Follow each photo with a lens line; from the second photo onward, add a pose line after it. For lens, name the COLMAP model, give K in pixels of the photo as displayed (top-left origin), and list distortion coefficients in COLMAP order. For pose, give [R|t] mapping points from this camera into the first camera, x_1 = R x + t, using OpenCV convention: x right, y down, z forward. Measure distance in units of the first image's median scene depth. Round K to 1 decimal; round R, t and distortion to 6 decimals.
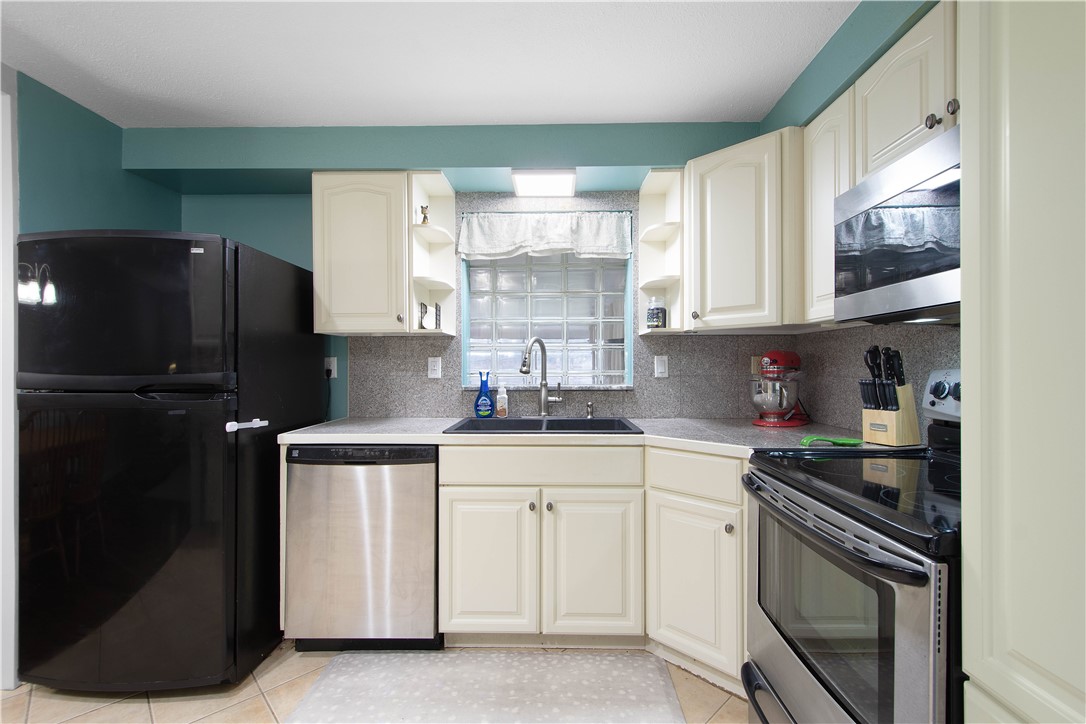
lens RADIAL K [[483.4, 0, 544.3], [0, 483.4, 364.3], [0, 0, 1]] dist [0.015579, -0.005139]
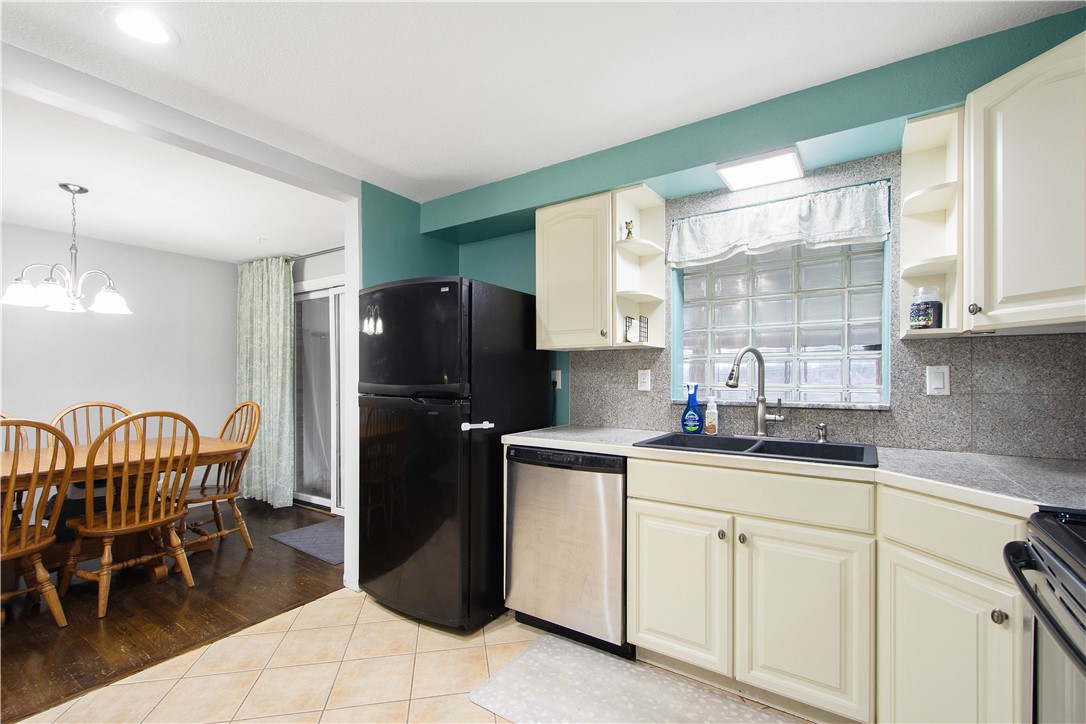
lens RADIAL K [[483.4, 0, 535.0], [0, 483.4, 377.1], [0, 0, 1]] dist [0.015579, -0.005139]
pose [[0.835257, 0.001923, -0.549857, 0.154473], [-0.000255, 0.999995, 0.003109, -0.002779], [0.549860, -0.002457, 0.835253, 0.043331]]
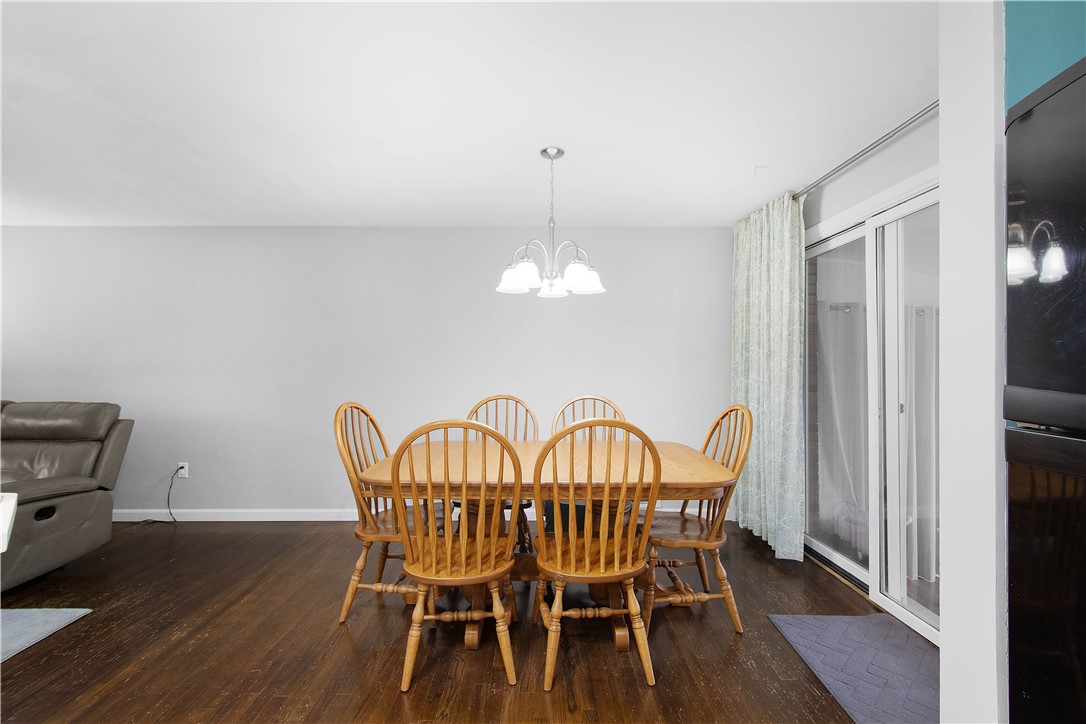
lens RADIAL K [[483.4, 0, 545.4], [0, 483.4, 361.3], [0, 0, 1]] dist [0.015579, -0.005139]
pose [[0.039164, -0.007434, -0.999205, -0.678558], [-0.002585, 0.999968, -0.007541, -0.005684], [0.999229, 0.002879, 0.039144, 0.522071]]
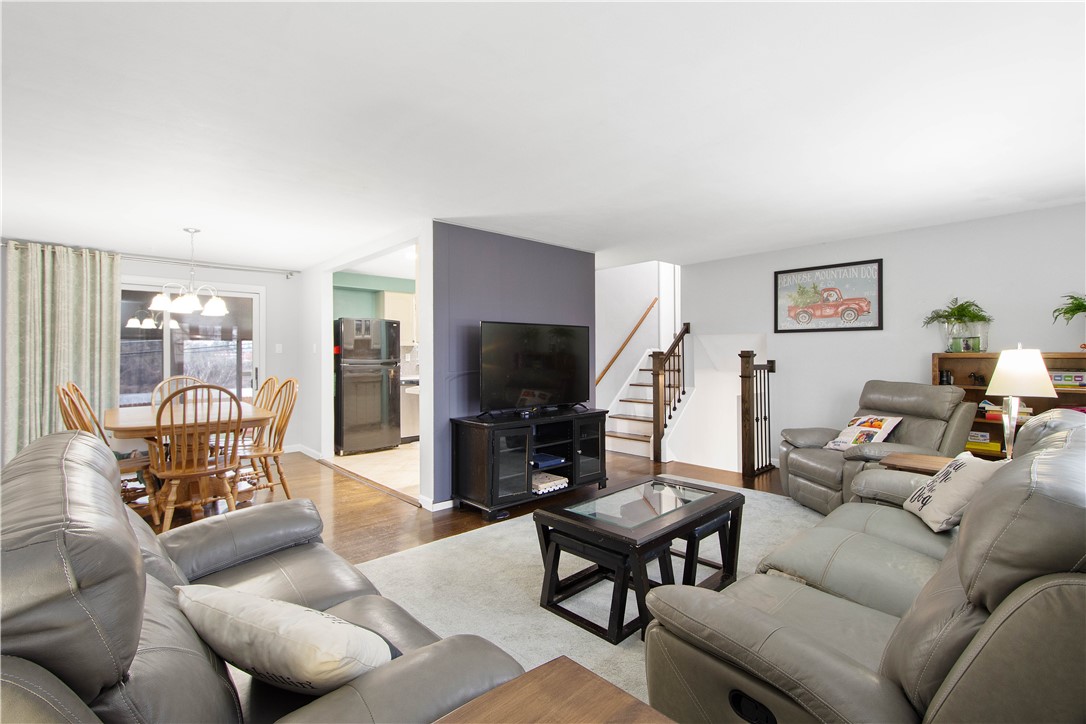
lens RADIAL K [[483.4, 0, 537.6], [0, 483.4, 350.8], [0, 0, 1]] dist [0.015579, -0.005139]
pose [[0.715630, 0.003329, 0.698471, -1.881506], [0.002475, 0.999970, -0.007301, -0.008112], [-0.698475, 0.006954, 0.715601, -1.760300]]
